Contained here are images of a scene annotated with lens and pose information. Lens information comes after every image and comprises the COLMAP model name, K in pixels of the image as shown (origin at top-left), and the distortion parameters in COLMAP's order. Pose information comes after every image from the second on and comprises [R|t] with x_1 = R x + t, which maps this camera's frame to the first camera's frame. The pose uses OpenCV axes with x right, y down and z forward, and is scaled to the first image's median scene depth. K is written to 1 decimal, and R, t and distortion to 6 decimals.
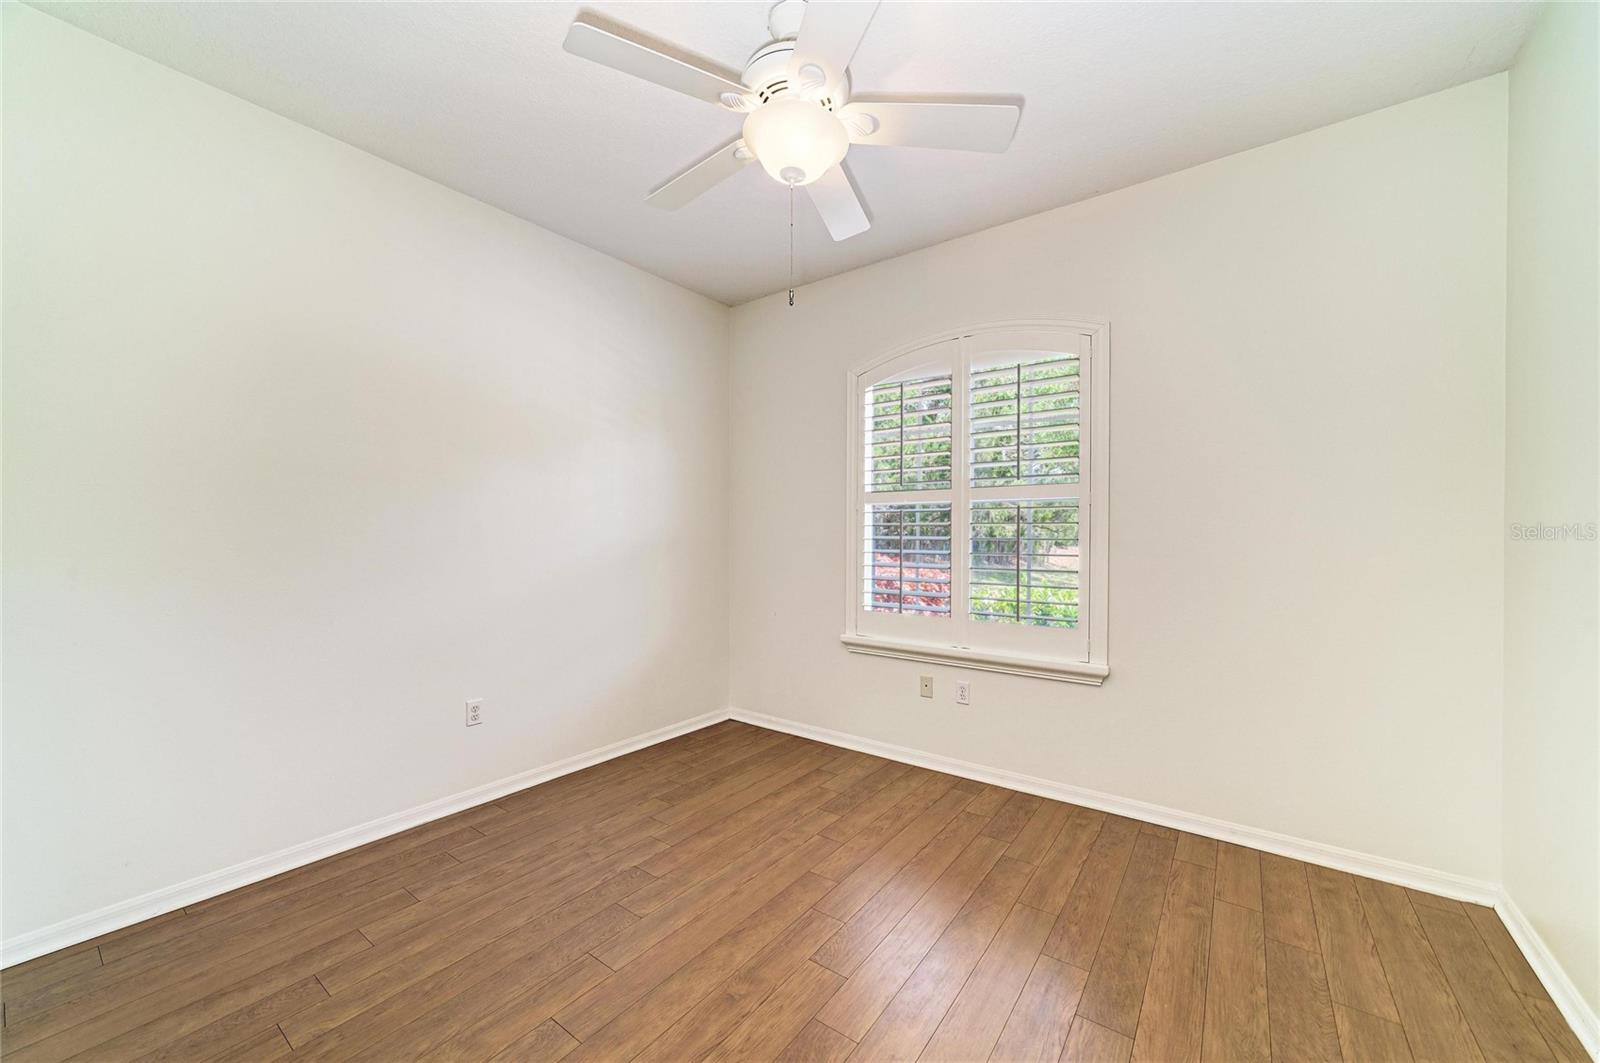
lens RADIAL K [[598.2, 0, 805.7], [0, 598.2, 537.6], [0, 0, 1]] dist [-0.020137, 0.006746]
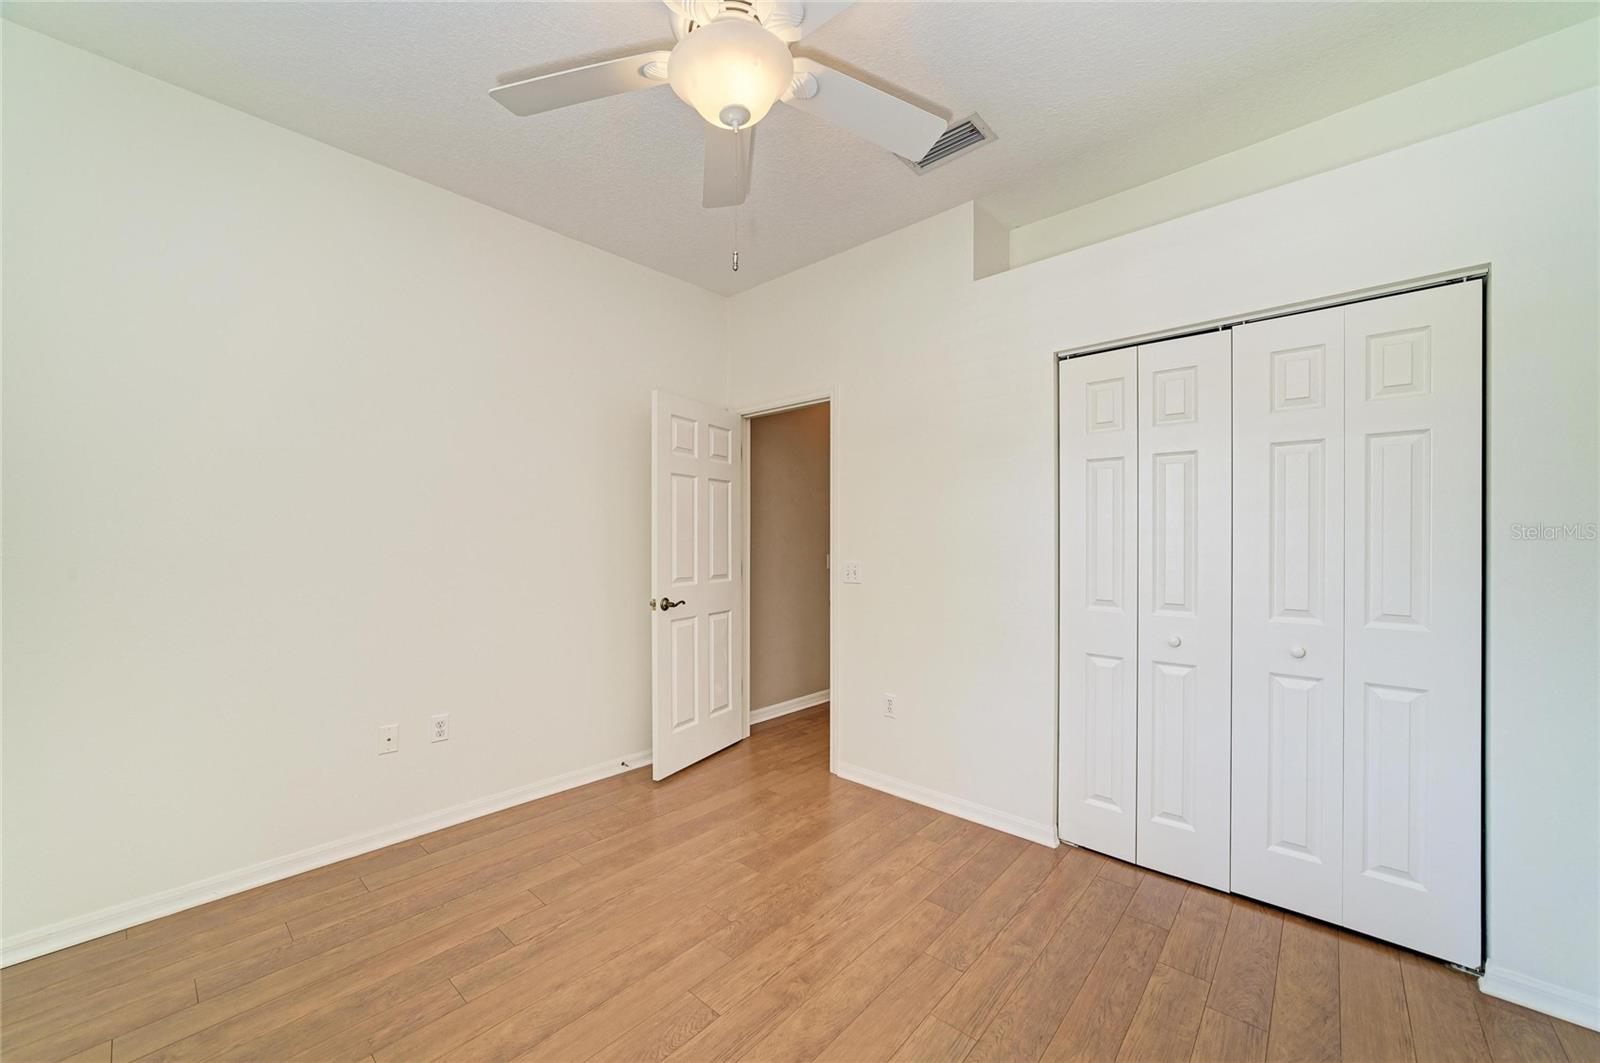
lens RADIAL K [[598.2, 0, 805.7], [0, 598.2, 537.6], [0, 0, 1]] dist [-0.020137, 0.006746]
pose [[-0.995655, -0.001210, 0.093107, -0.223838], [-0.001253, 0.999999, -0.000397, -0.013311], [-0.093106, -0.000512, -0.995656, 2.041556]]
